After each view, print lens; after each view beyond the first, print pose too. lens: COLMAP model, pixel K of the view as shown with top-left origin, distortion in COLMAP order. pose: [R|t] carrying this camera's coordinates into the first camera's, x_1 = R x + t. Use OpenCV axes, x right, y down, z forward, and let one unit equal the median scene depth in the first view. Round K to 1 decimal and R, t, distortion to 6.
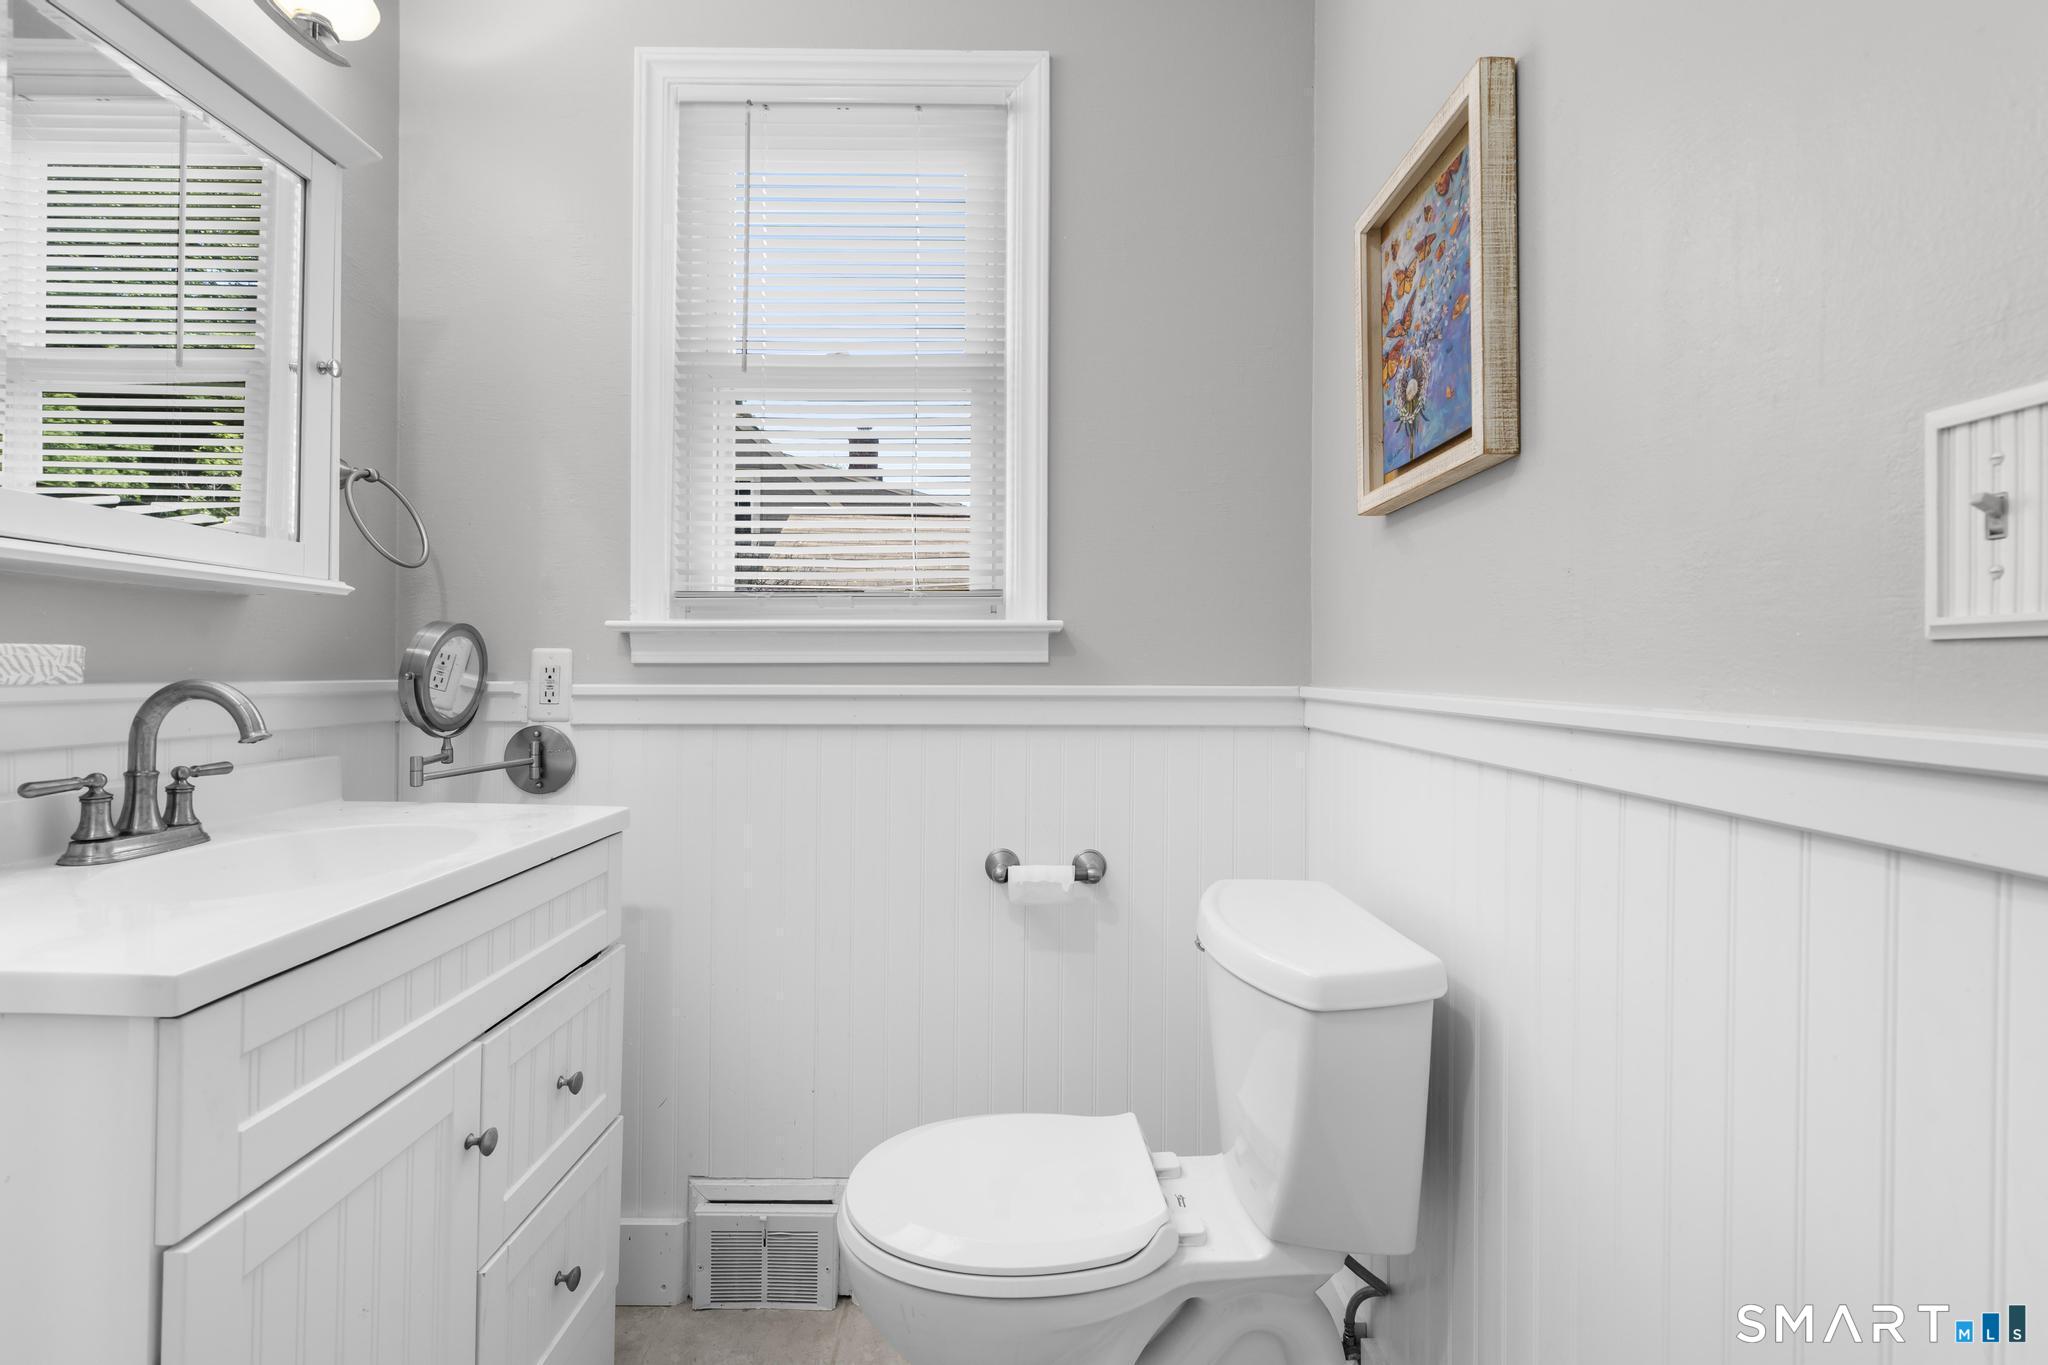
lens RADIAL K [[940.6, 0, 1033.1], [0, 940.6, 670.5], [0, 0, 1]] dist [-0.007786, 0.004377]
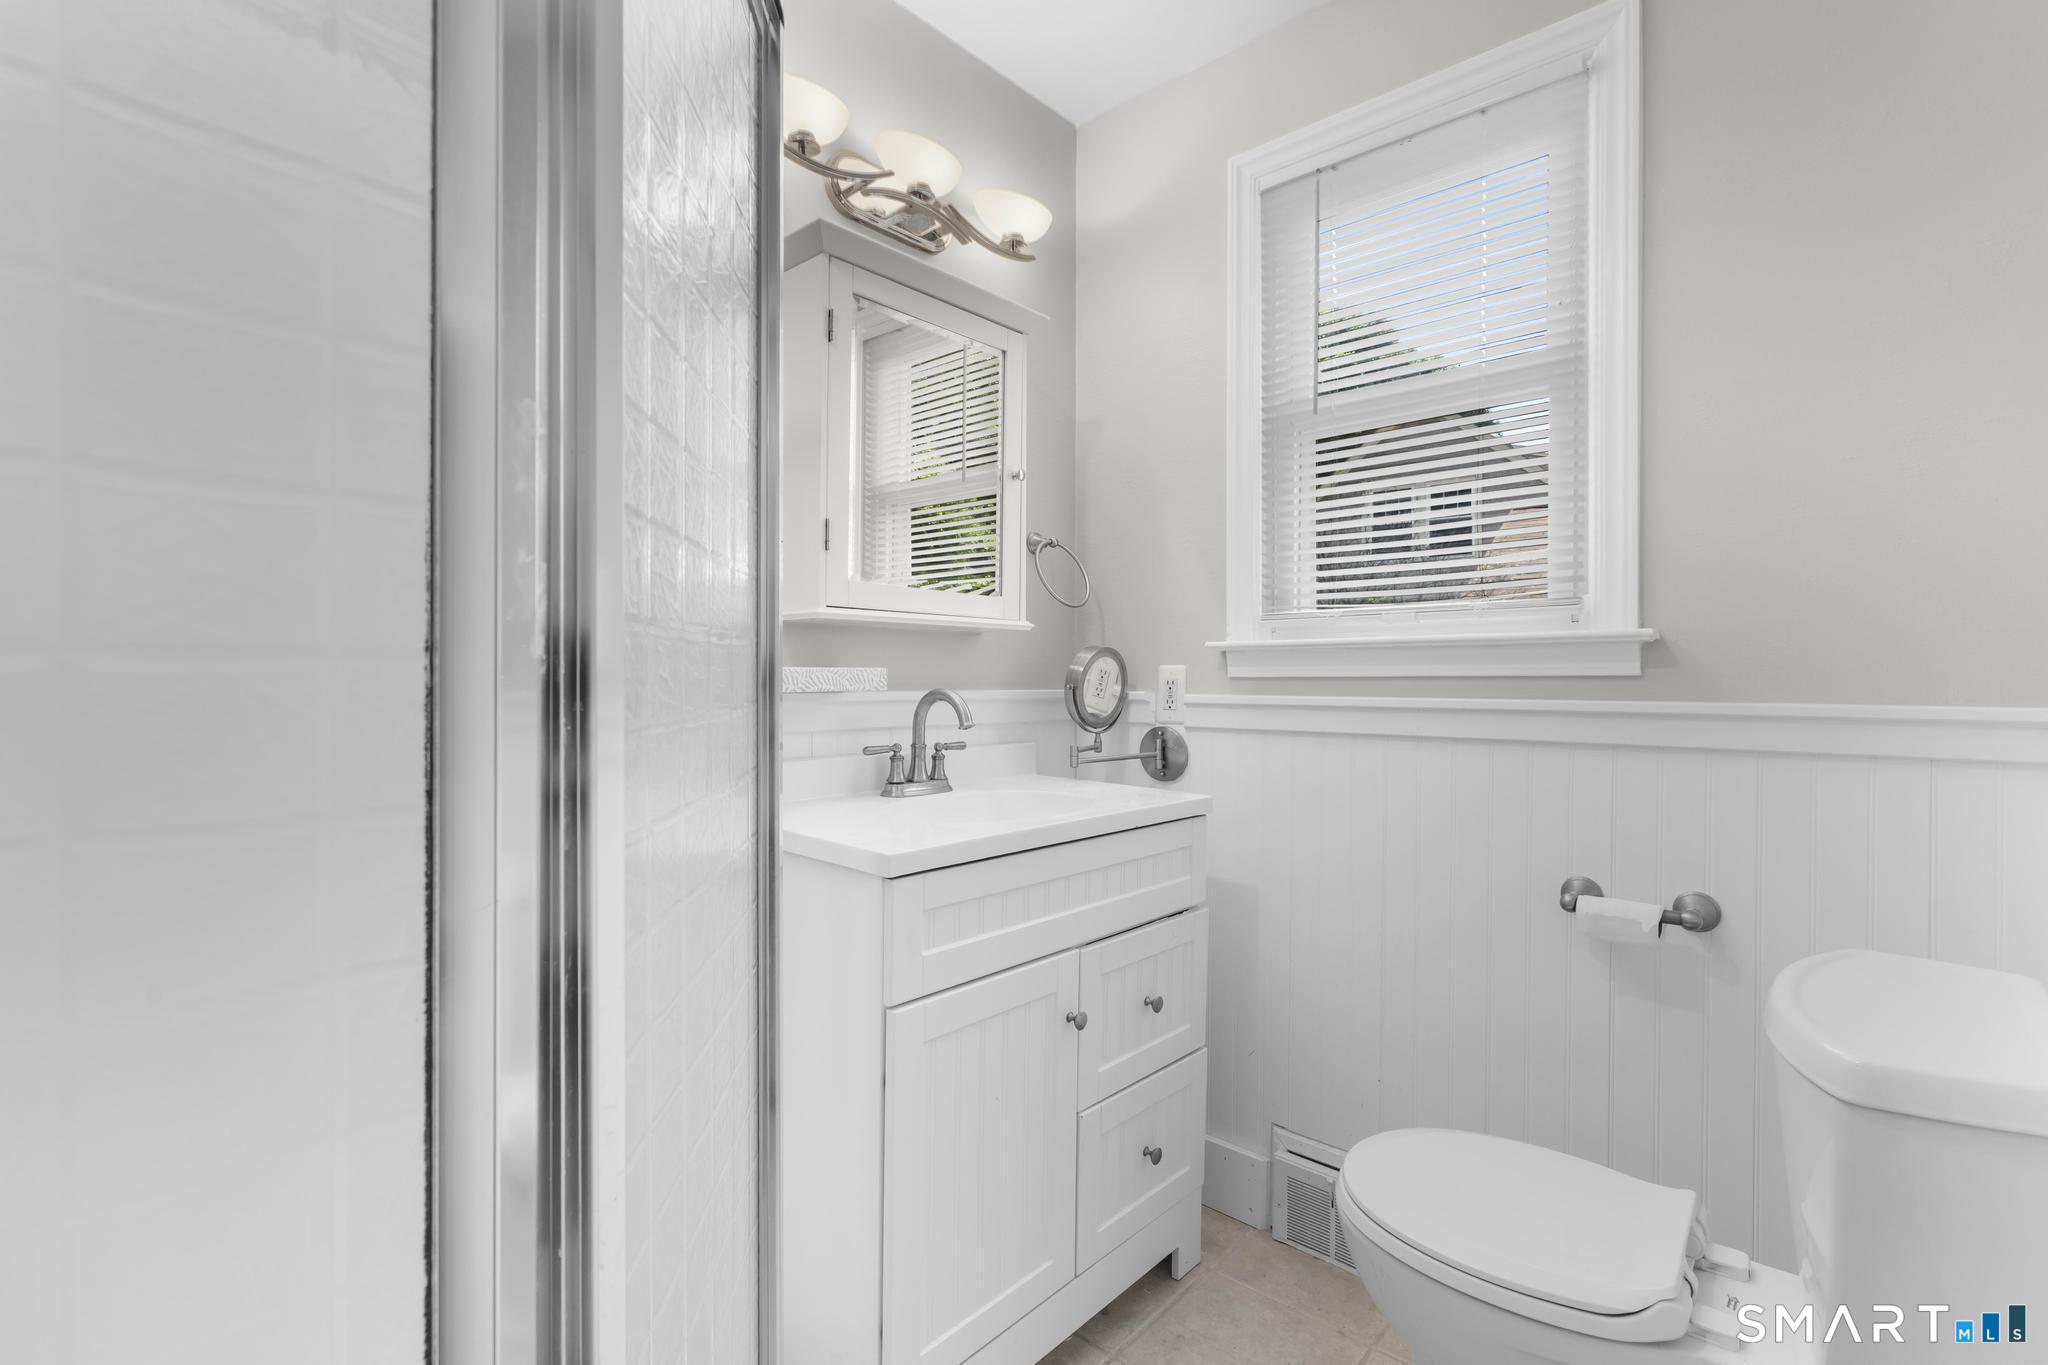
lens RADIAL K [[940.6, 0, 1009.1], [0, 940.6, 685.0], [0, 0, 1]] dist [-0.007786, 0.004377]
pose [[0.726427, 0.004291, -0.687230, 0.204726], [-0.000834, 0.999985, 0.005362, -0.003978], [0.687243, -0.003322, 0.726420, -0.060637]]
